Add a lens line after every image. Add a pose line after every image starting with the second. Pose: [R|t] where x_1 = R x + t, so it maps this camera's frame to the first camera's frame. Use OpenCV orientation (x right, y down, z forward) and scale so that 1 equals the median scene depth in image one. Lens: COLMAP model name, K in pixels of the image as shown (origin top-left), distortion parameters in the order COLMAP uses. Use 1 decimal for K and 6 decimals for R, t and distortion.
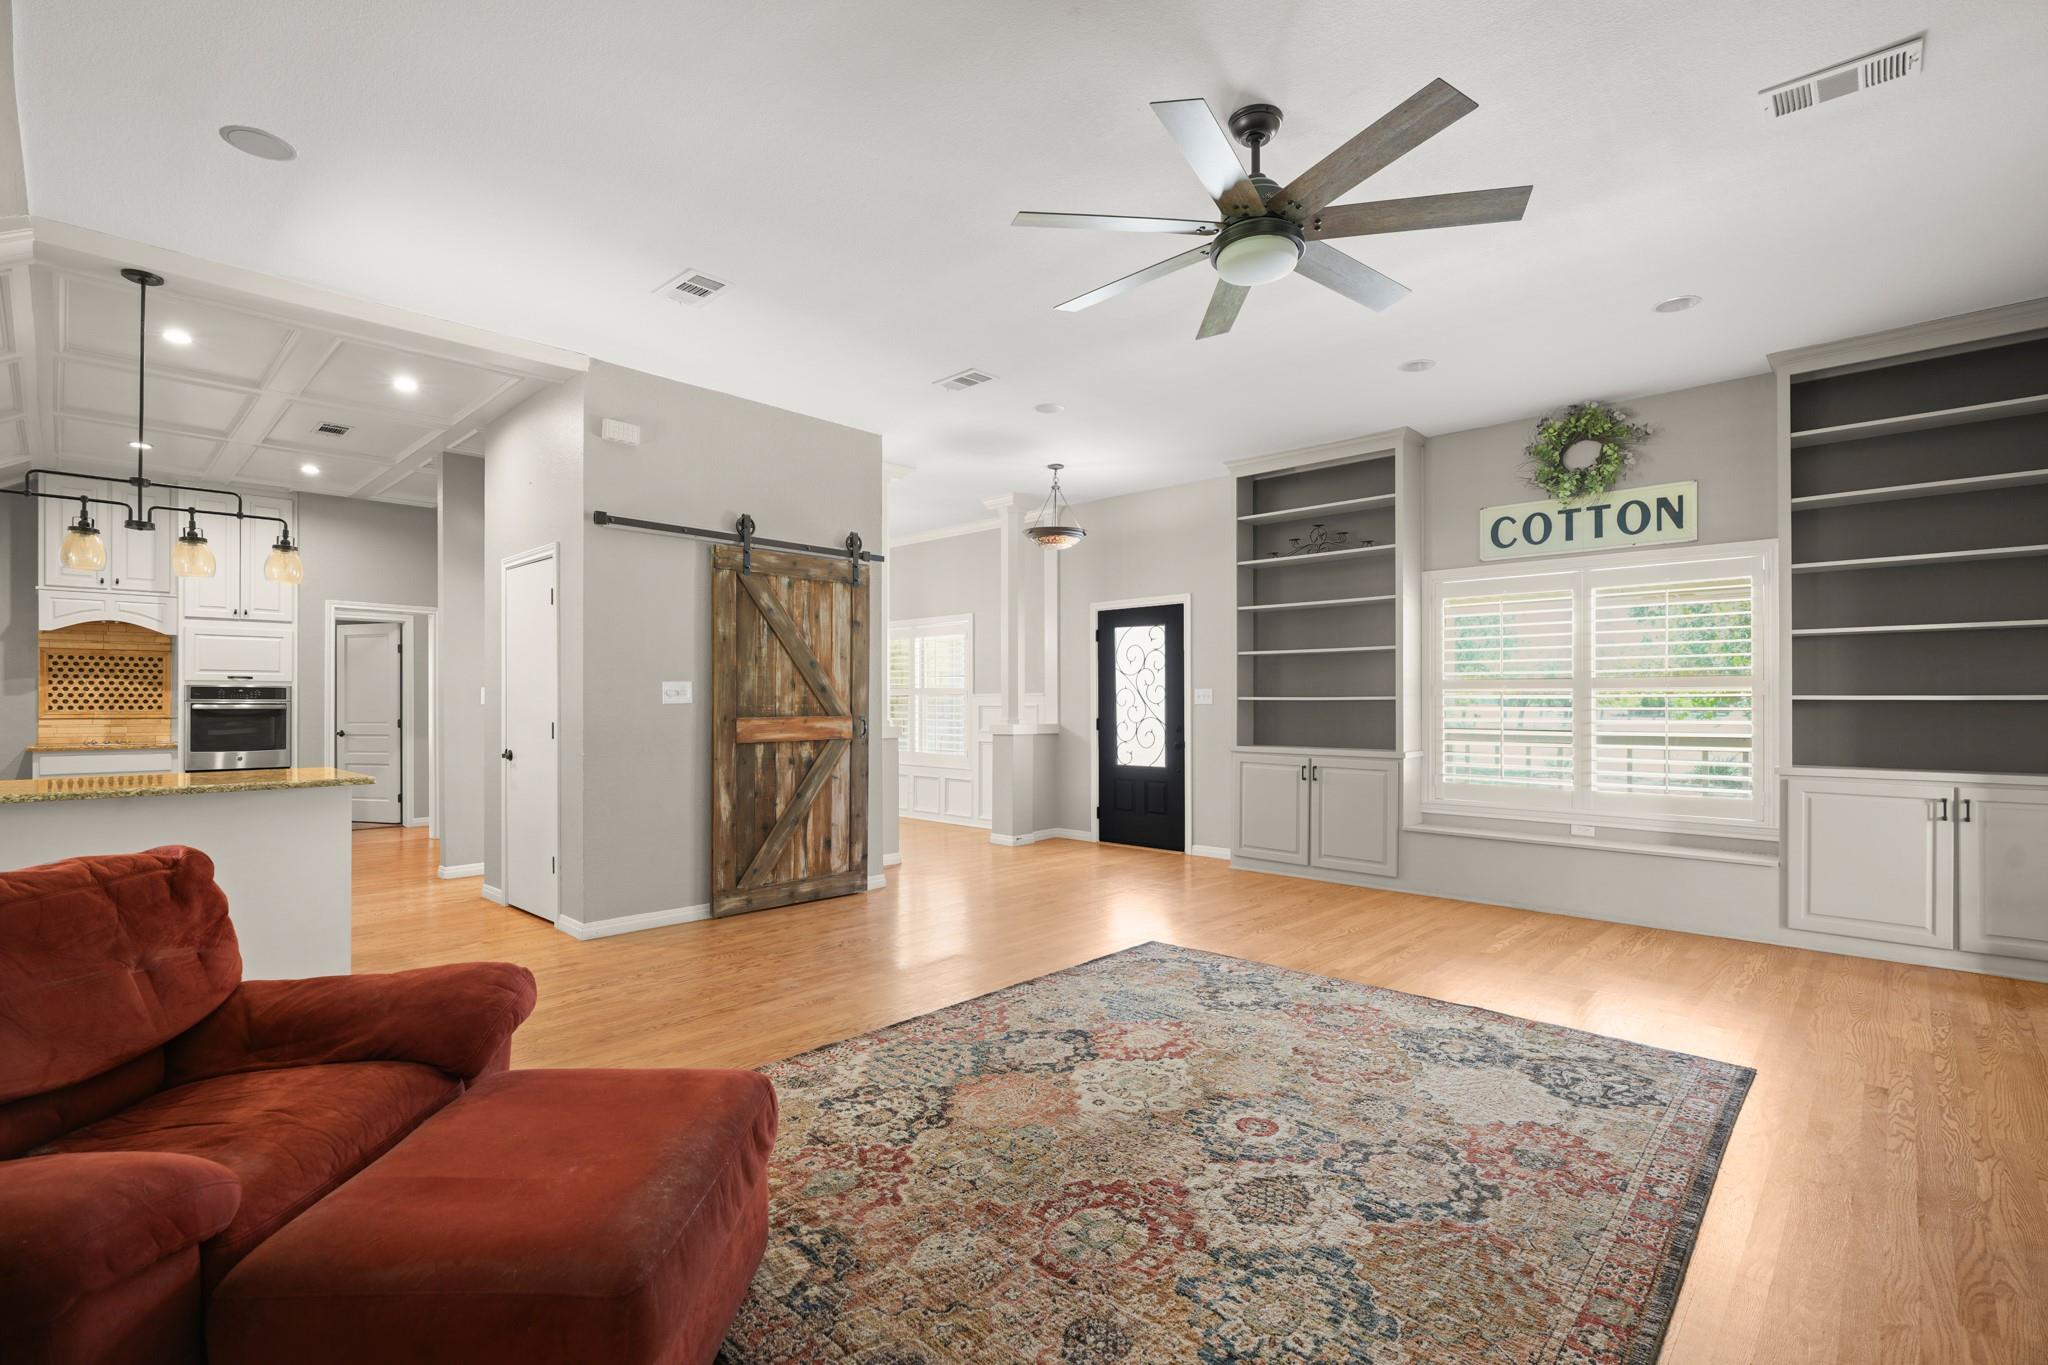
lens RADIAL K [[930.6, 0, 1013.8], [0, 930.6, 701.6], [0, 0, 1]] dist [-0.007366, 0.002341]
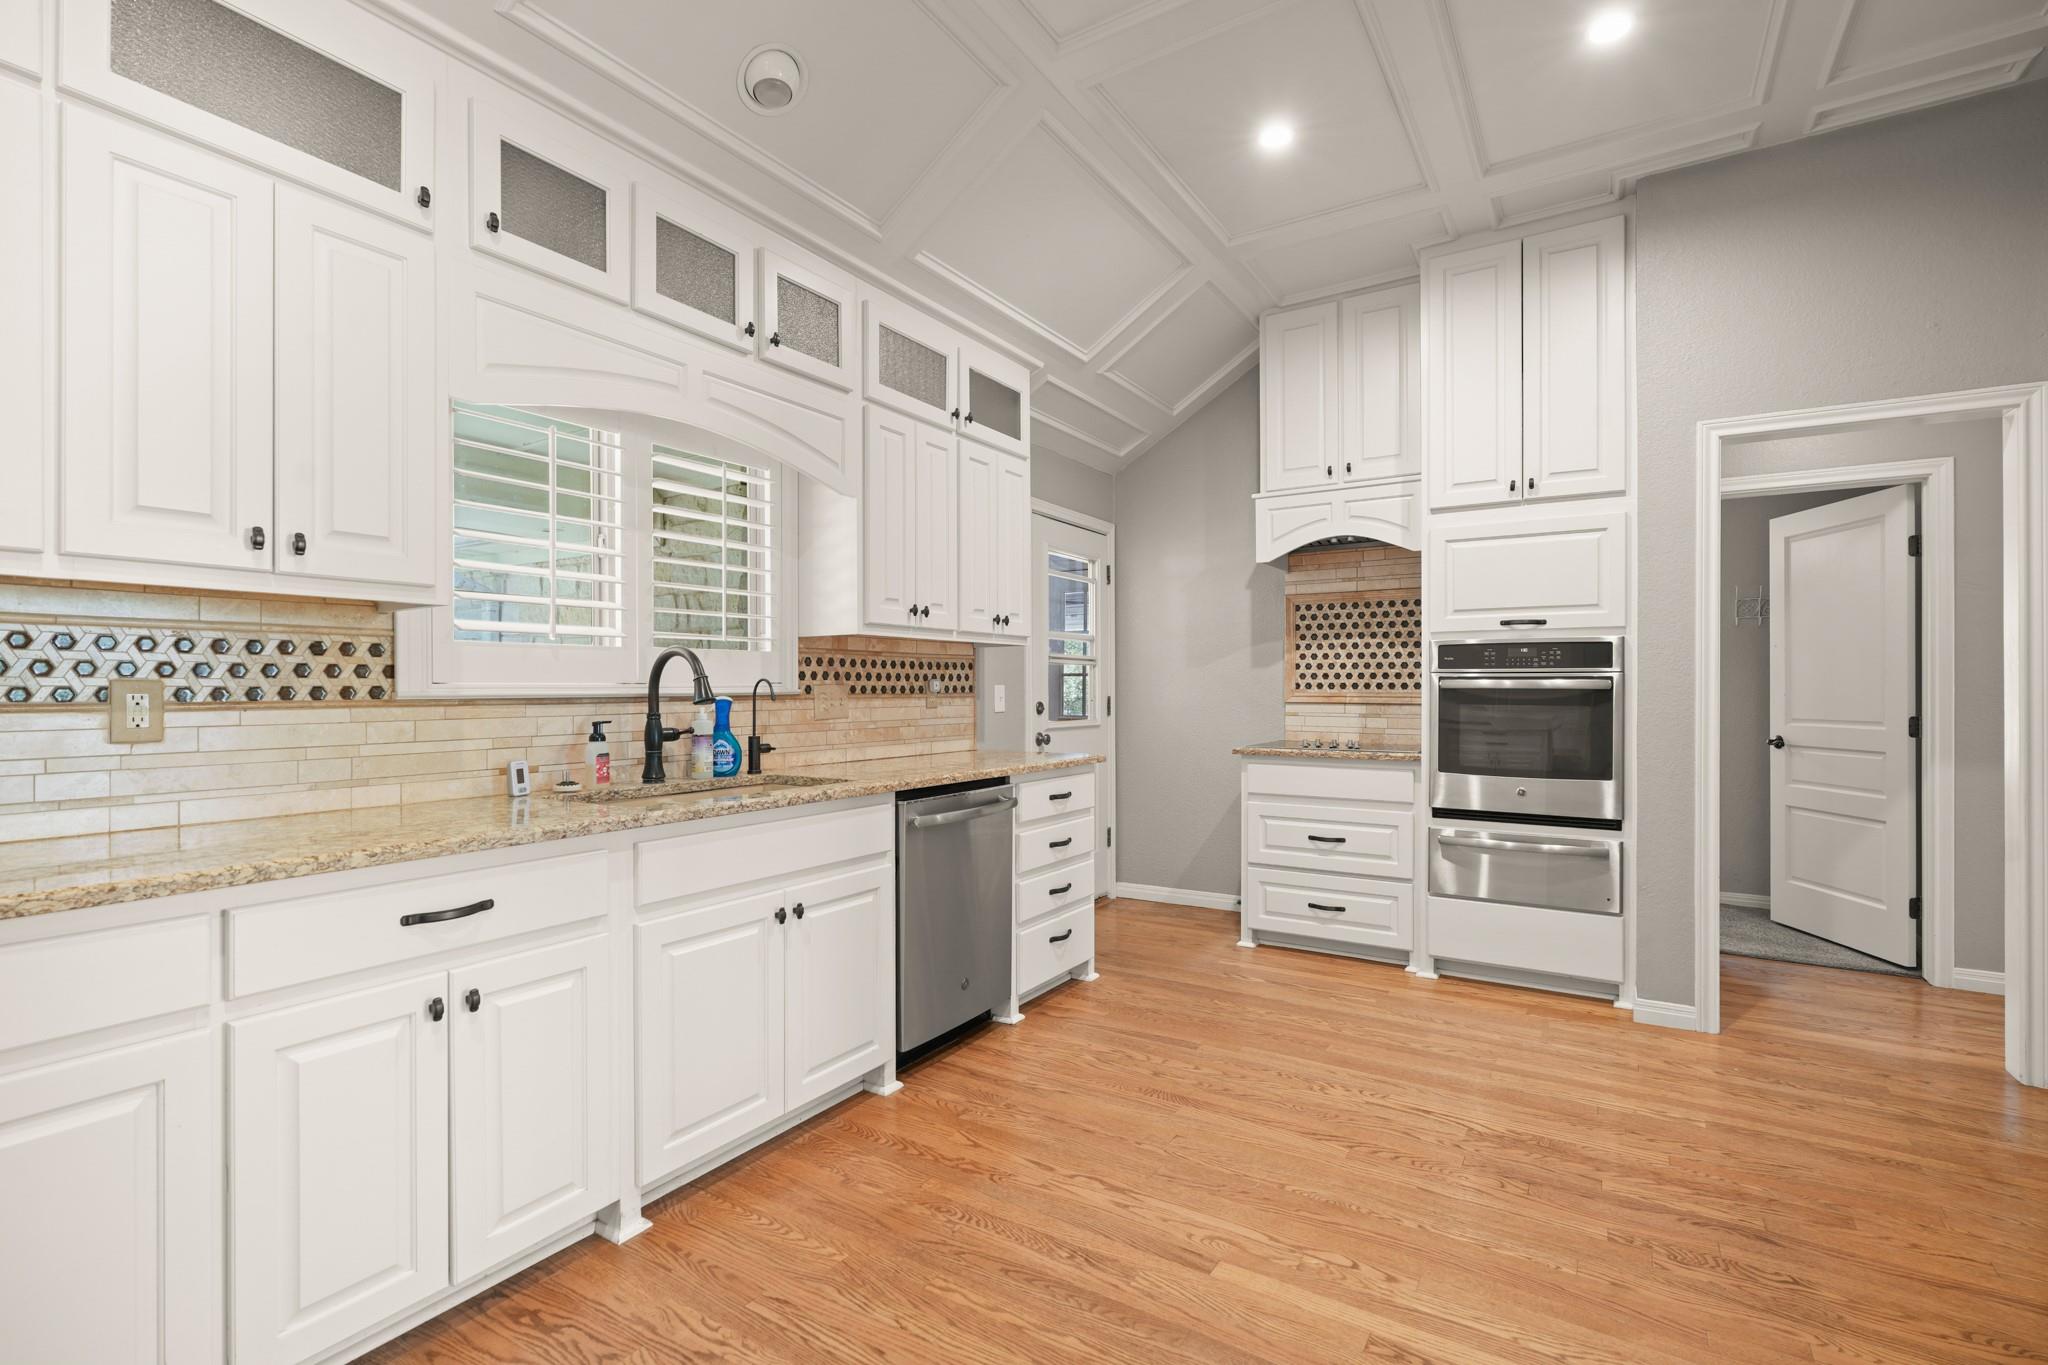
lens RADIAL K [[930.6, 0, 1025.4], [0, 930.6, 686.0], [0, 0, 1]] dist [-0.007366, 0.002341]
pose [[0.206839, -0.000919, -0.978374, -0.571125], [0.001650, 0.999998, -0.000591, 0.009003], [0.978373, -0.001493, 0.206841, 0.885133]]
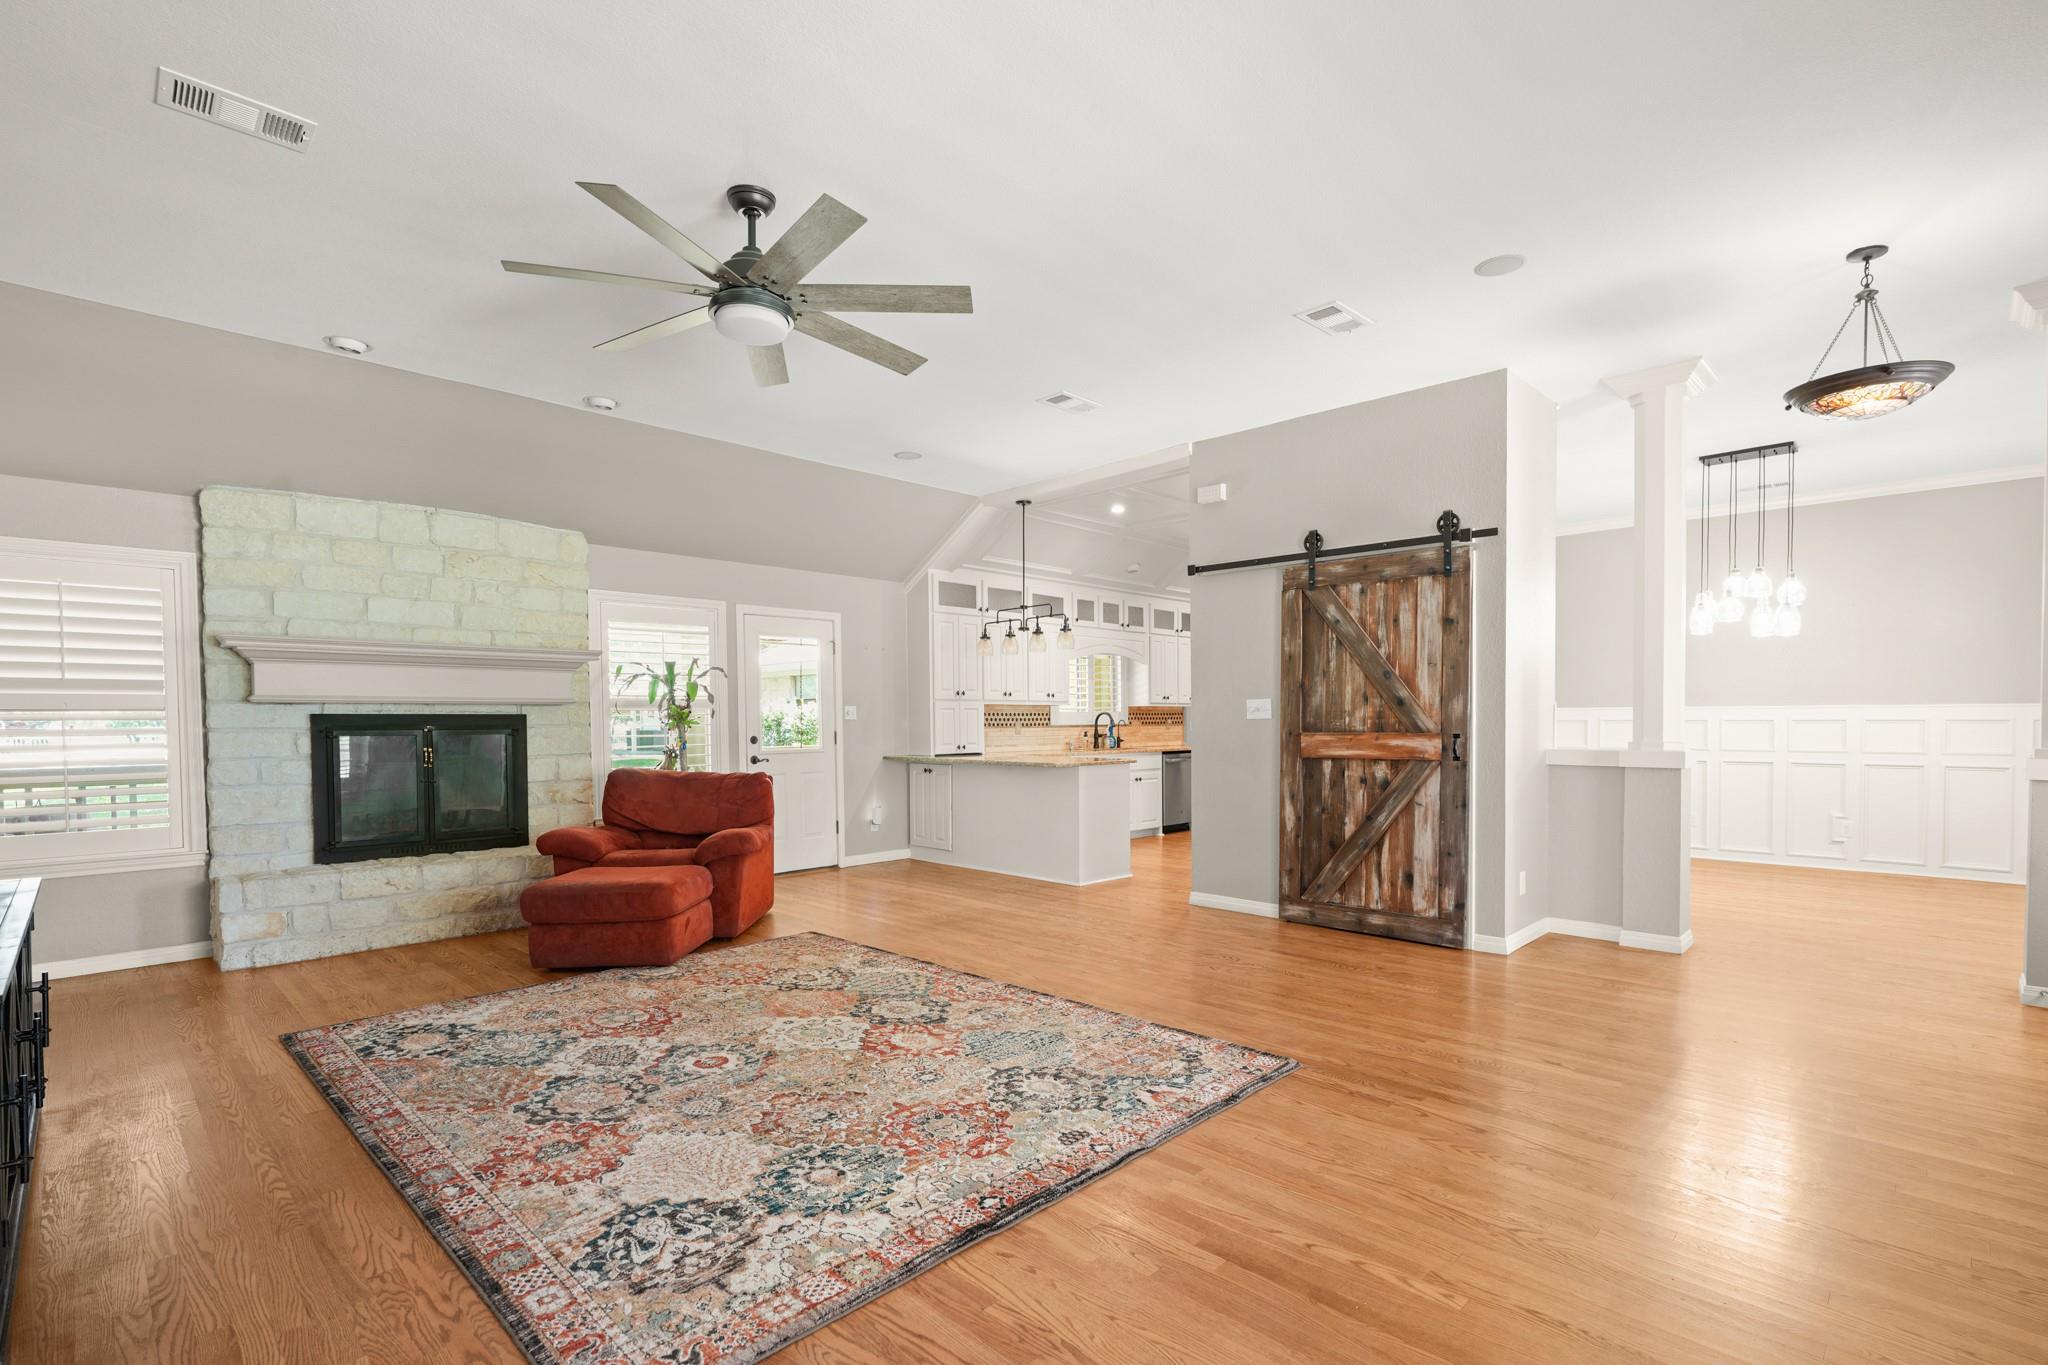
lens RADIAL K [[930.6, 0, 1023.1], [0, 930.6, 739.3], [0, 0, 1]] dist [-0.007366, 0.002341]
pose [[-0.003501, 0.022477, -0.999741, 0.694608], [0.005242, 0.999734, 0.022459, 0.000202], [0.999980, -0.005162, -0.003618, 0.662874]]
